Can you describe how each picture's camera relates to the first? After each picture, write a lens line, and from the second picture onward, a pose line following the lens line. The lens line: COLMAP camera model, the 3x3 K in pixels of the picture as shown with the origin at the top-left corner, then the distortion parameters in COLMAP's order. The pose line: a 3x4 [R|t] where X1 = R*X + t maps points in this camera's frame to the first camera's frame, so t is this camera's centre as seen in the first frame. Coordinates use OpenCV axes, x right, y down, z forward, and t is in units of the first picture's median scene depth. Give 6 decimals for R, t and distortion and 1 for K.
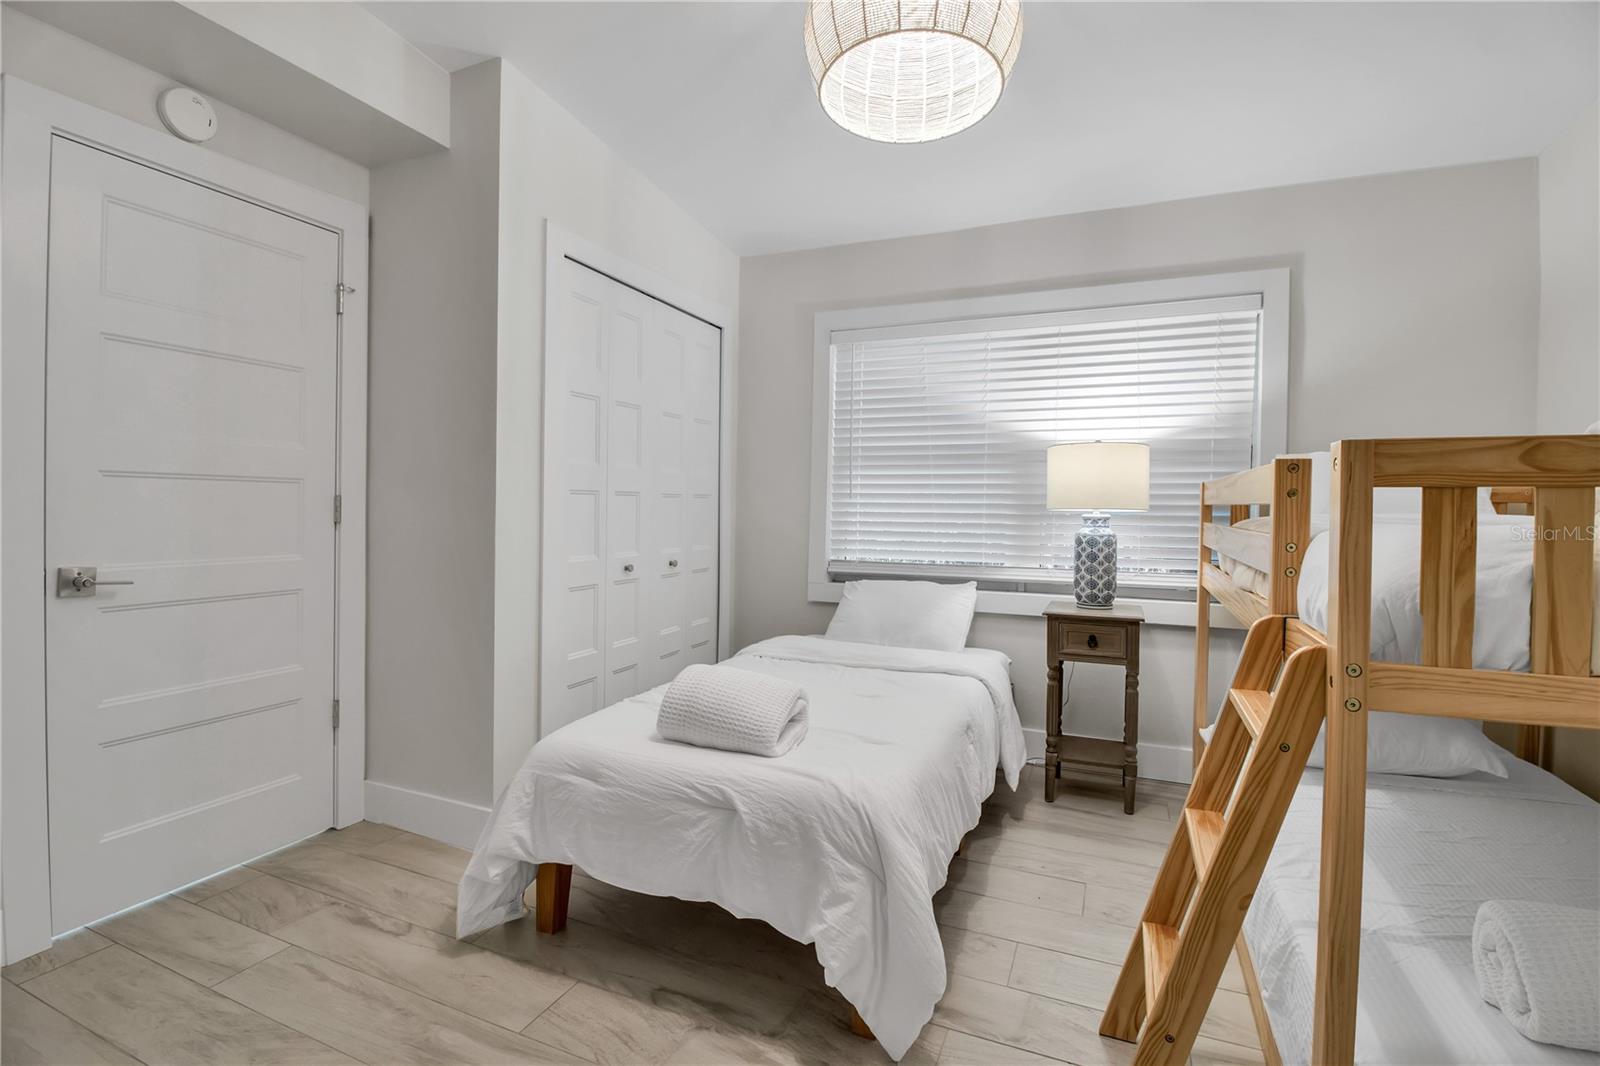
lens RADIAL K [[748.9, 0, 794.2], [0, 748.9, 524.0], [0, 0, 1]] dist [-0.011666, -0.002288]
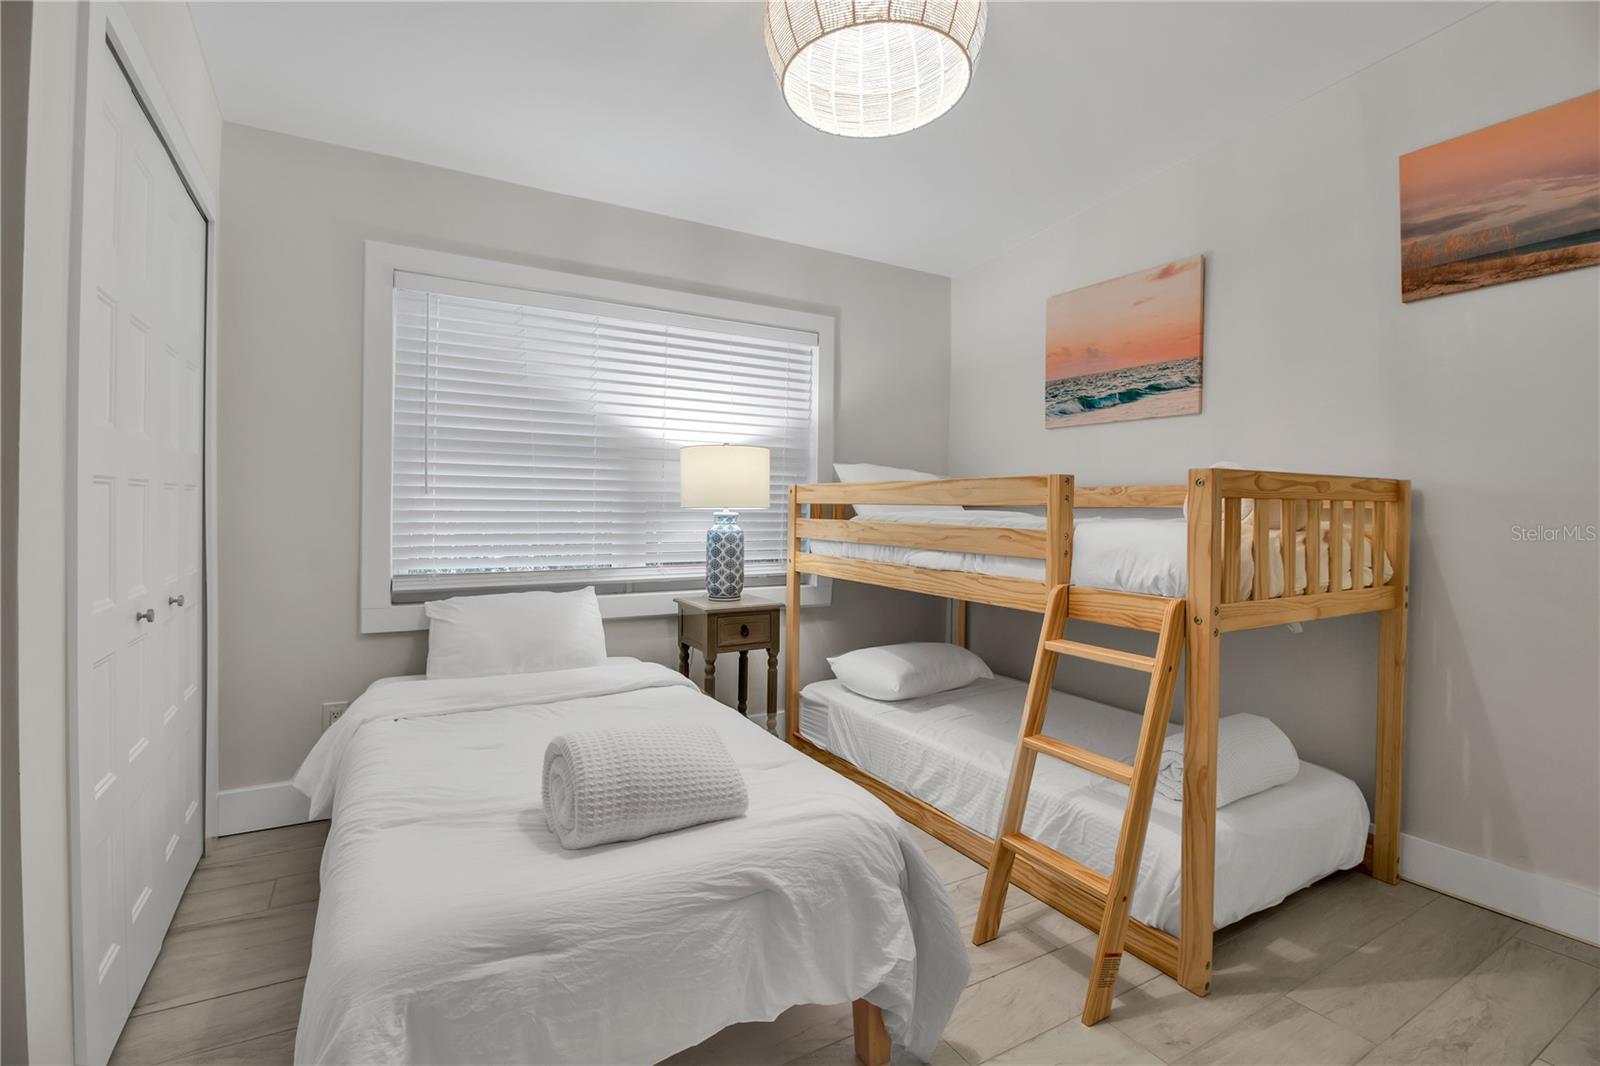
lens RADIAL K [[748.9, 0, 799.9], [0, 748.9, 521.8], [0, 0, 1]] dist [-0.011666, -0.002288]
pose [[0.584003, -0.019398, 0.811520, -0.401669], [0.015023, 0.999801, 0.013087, -0.011589], [-0.811613, 0.004549, 0.584178, 0.290429]]
